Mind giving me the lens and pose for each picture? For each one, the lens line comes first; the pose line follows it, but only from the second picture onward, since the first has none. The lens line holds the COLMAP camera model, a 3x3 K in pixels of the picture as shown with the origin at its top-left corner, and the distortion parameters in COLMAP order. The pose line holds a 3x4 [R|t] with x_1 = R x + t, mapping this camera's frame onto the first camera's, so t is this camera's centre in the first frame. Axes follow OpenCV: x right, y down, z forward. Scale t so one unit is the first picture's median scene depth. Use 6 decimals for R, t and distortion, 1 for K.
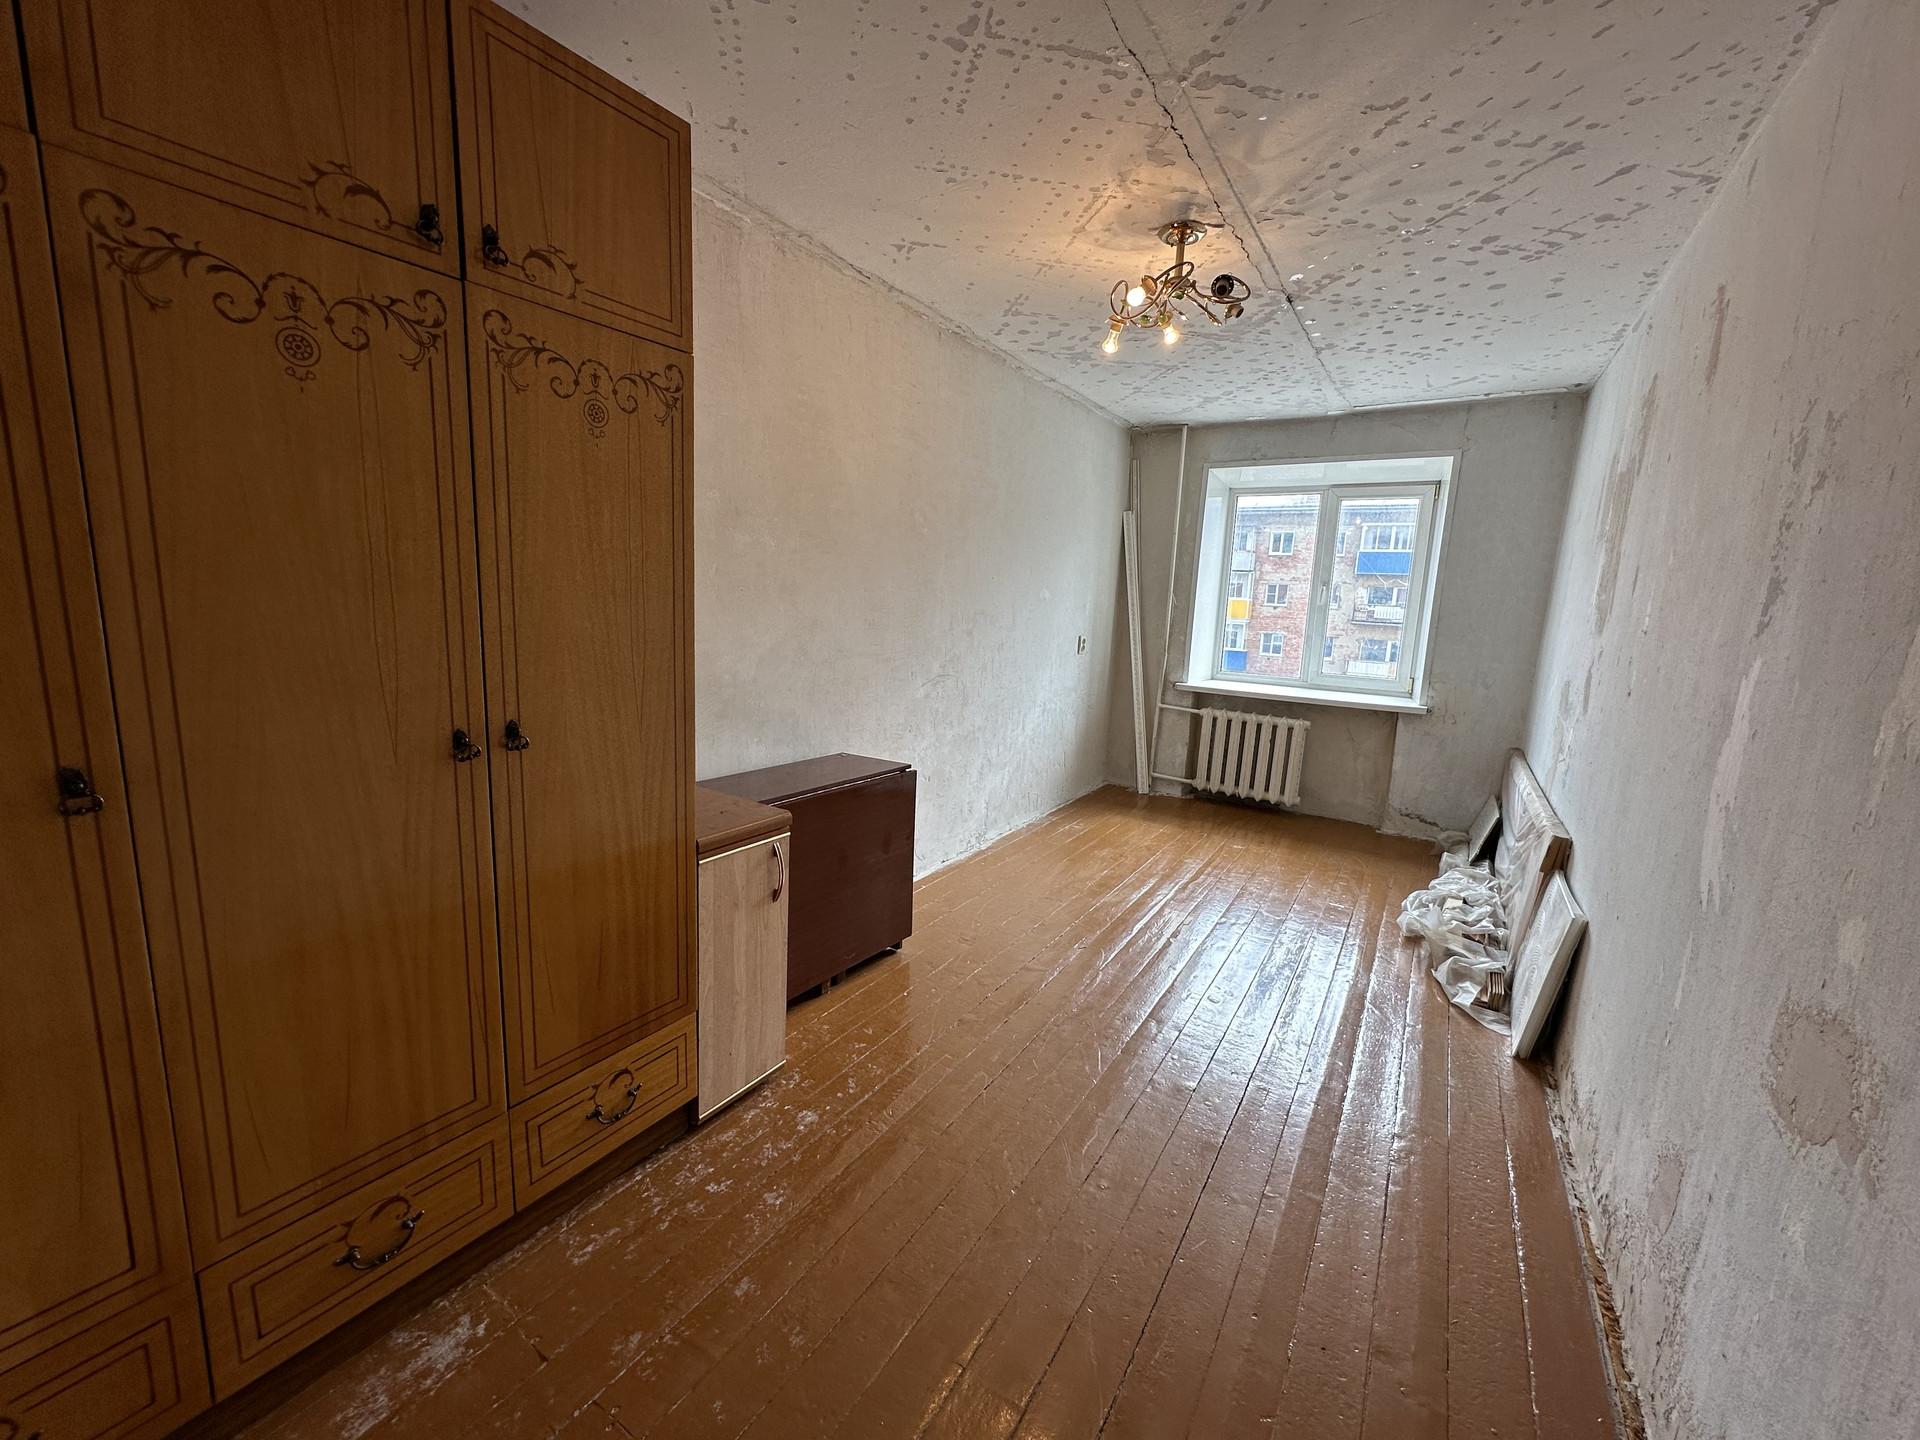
lens RADIAL K [[765.6, 0, 958.4], [0, 765.6, 718.3], [0, 0, 1]] dist [-0.001836, 0.000637]
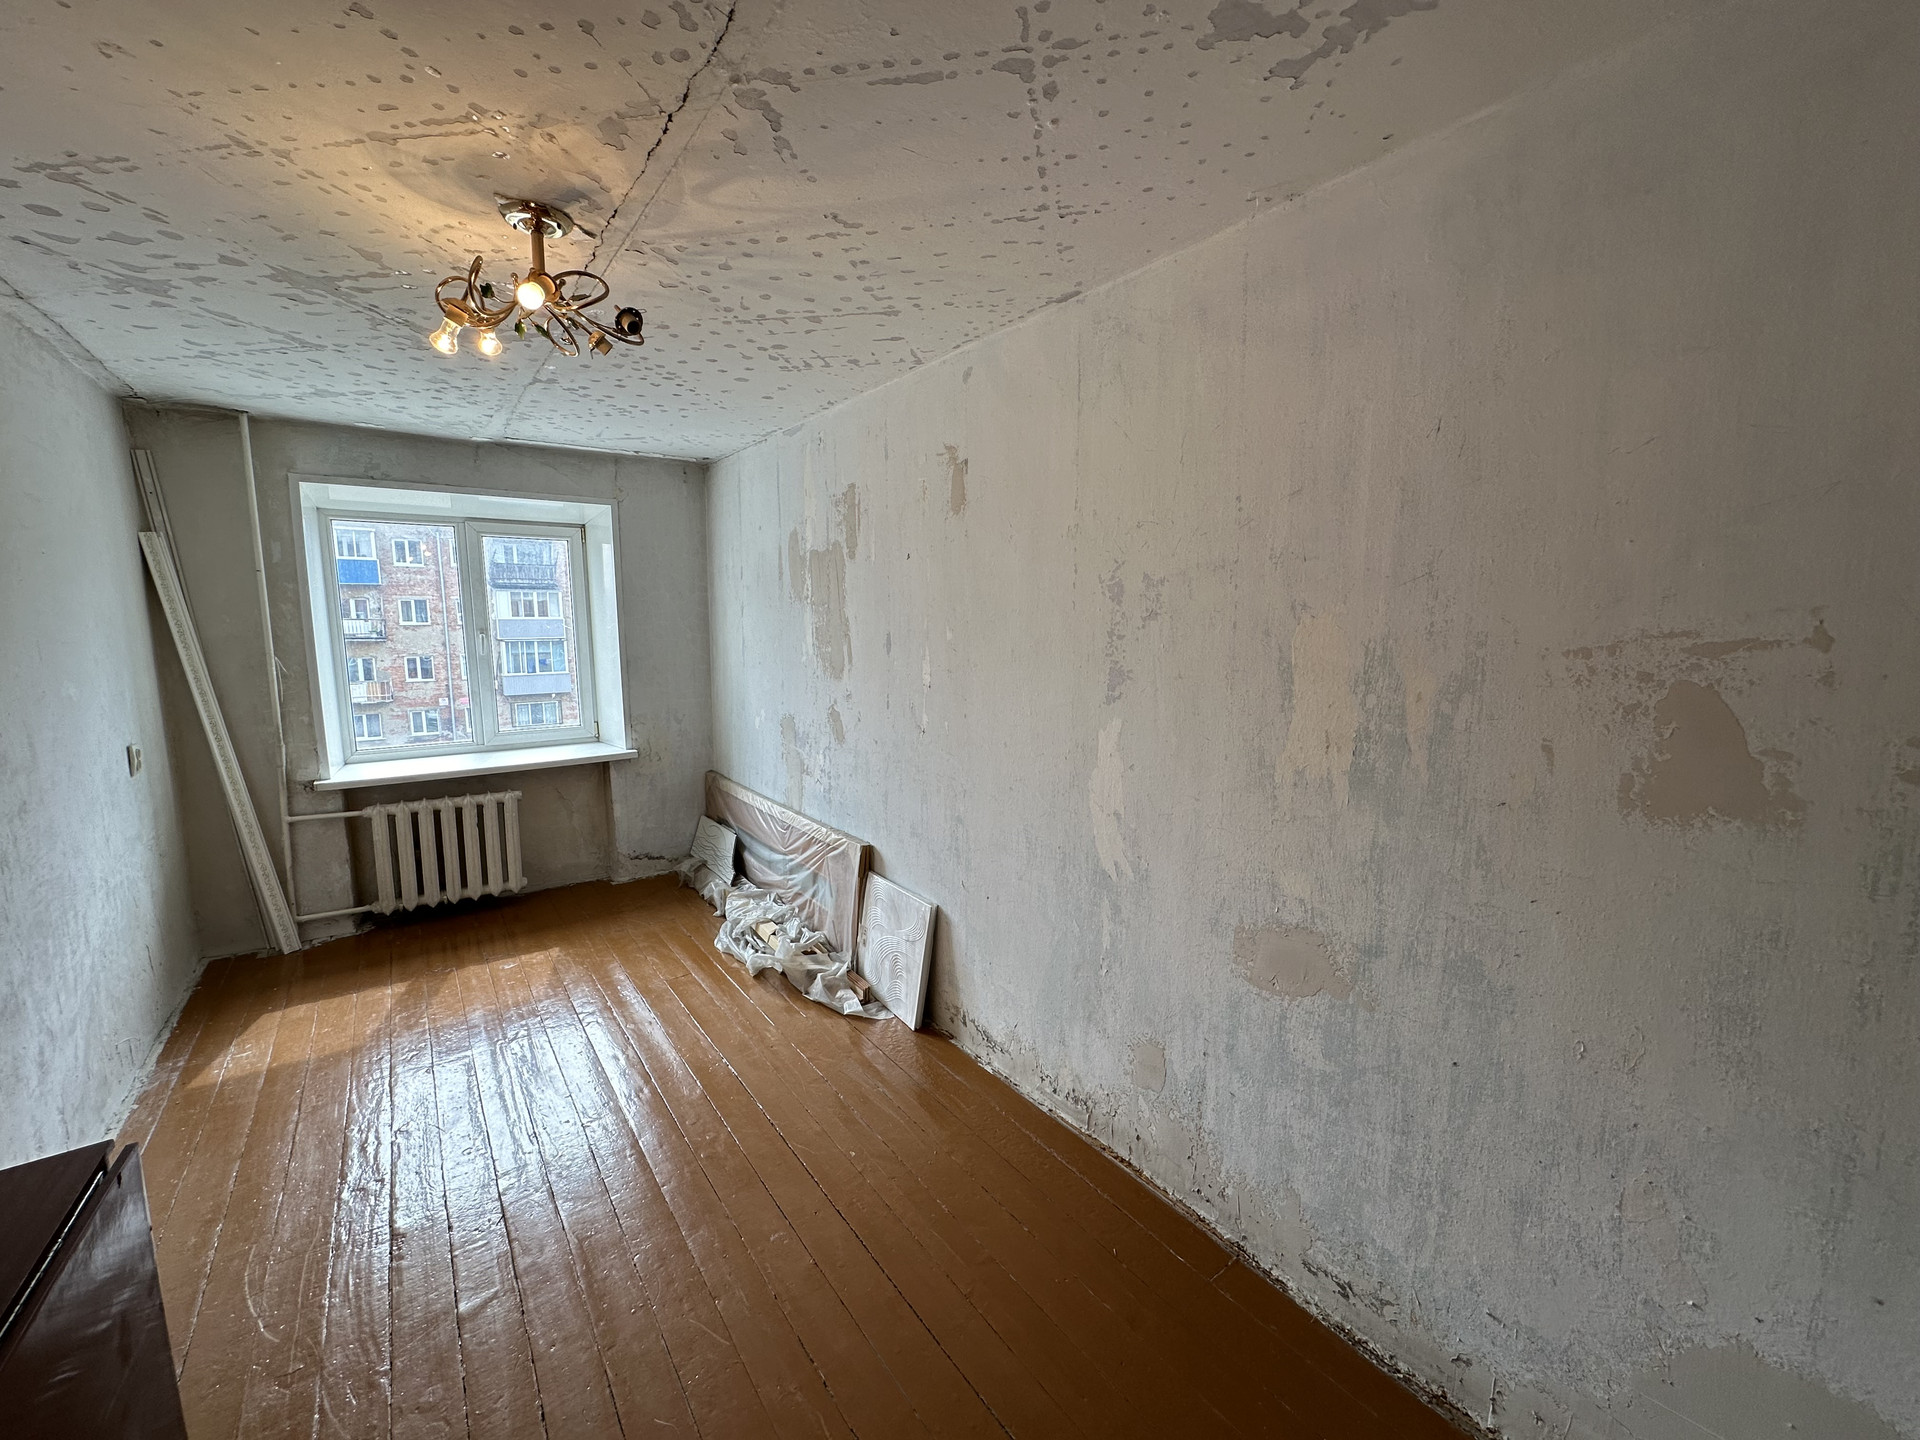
lens RADIAL K [[765.6, 0, 960.7], [0, 765.6, 720.5], [0, 0, 1]] dist [-0.001836, 0.000637]
pose [[0.359875, -0.165021, 0.918291, -0.168887], [0.168892, 0.979496, 0.109831, -0.096908], [-0.917587, 0.115567, 0.380367, 0.221600]]
